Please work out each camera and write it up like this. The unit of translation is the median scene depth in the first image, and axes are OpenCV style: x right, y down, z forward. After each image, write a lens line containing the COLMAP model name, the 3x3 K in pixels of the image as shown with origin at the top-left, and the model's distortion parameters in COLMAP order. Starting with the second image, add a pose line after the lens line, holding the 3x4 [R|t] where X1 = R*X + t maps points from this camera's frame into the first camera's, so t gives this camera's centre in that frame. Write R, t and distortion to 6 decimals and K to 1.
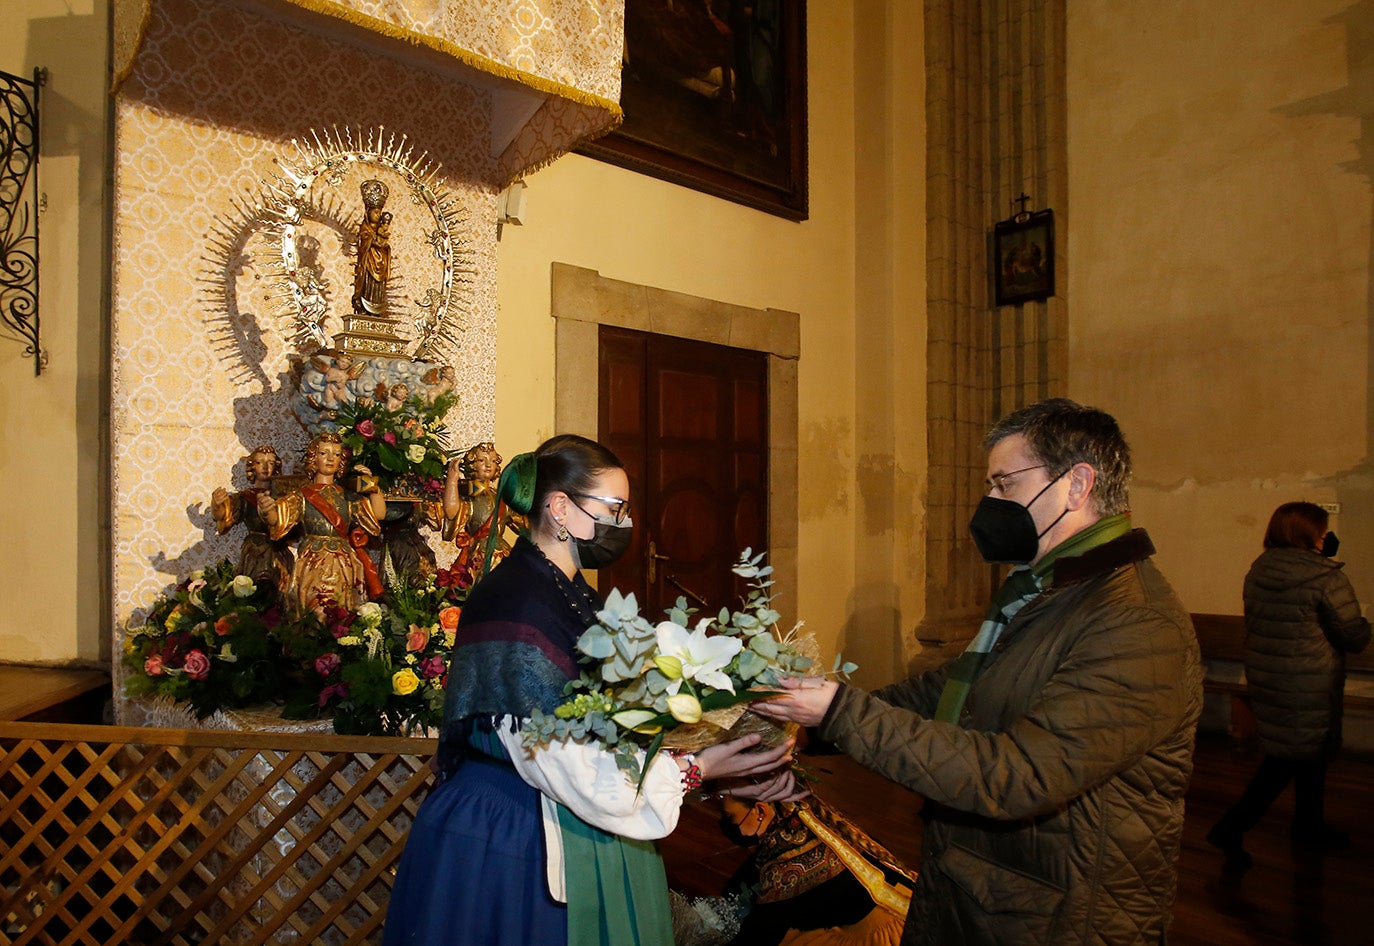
lens RADIAL K [[885.7, 0, 642.3], [0, 885.7, 528.3], [0, 0, 1]] dist [-0.103450, 0.072919]
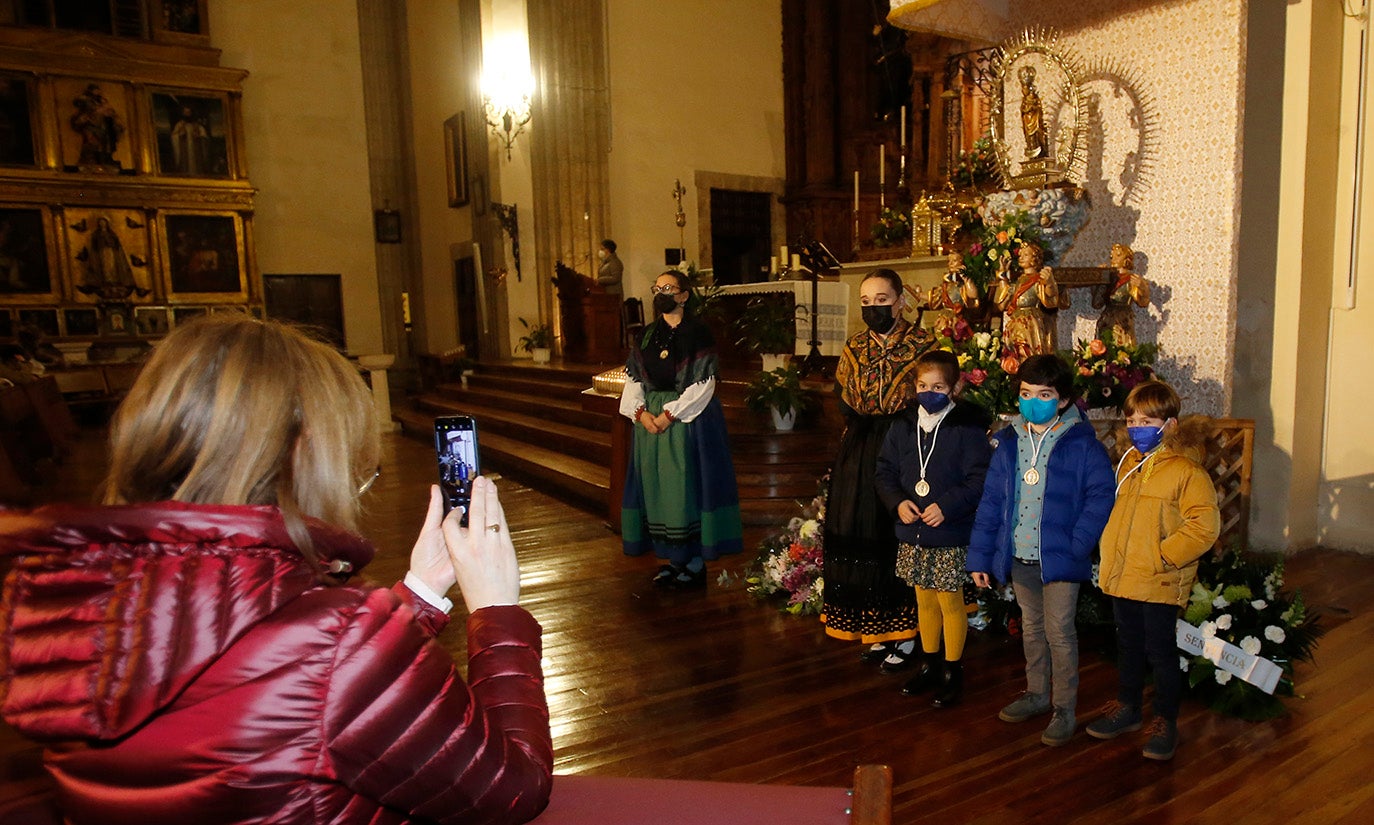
lens RADIAL K [[948.6, 0, 850.6], [0, 948.6, 457.5], [0, 0, 1]] dist [-0.092015, 0.061756]
pose [[-0.016728, 0.145961, -0.989149, 1.278055], [0.005479, 0.989286, 0.145888, 0.022253], [0.999845, -0.002979, -0.017349, 0.684380]]
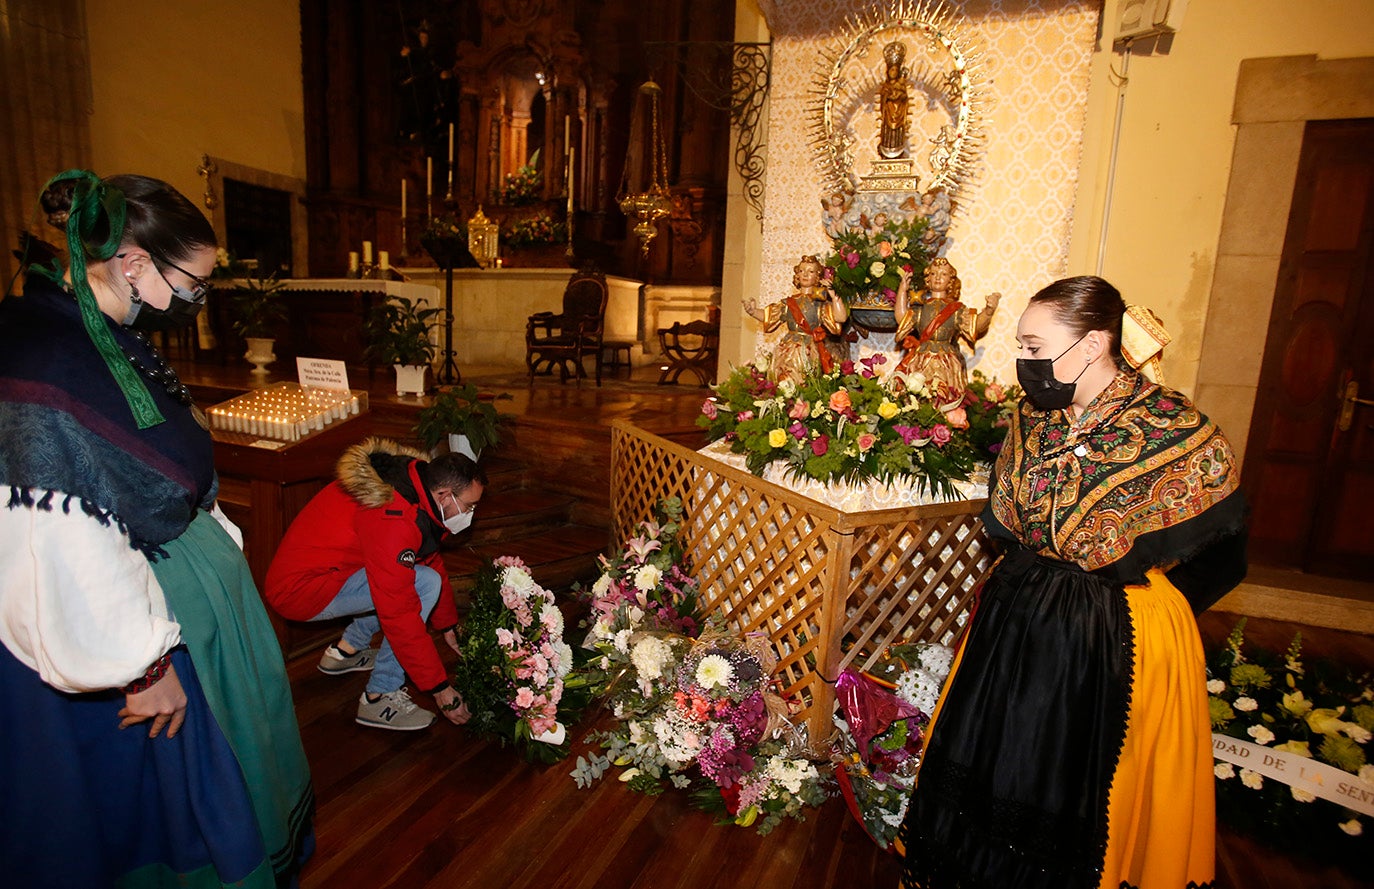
lens RADIAL K [[675.4, 0, 702.3], [0, 675.4, 453.0], [0, 0, 1]] dist [-0.087230, 0.040451]
pose [[0.494451, 0.176052, -0.851190, 0.407913], [-0.054642, 0.983632, 0.171704, 0.018341], [0.867486, -0.038389, 0.495977, 0.276556]]
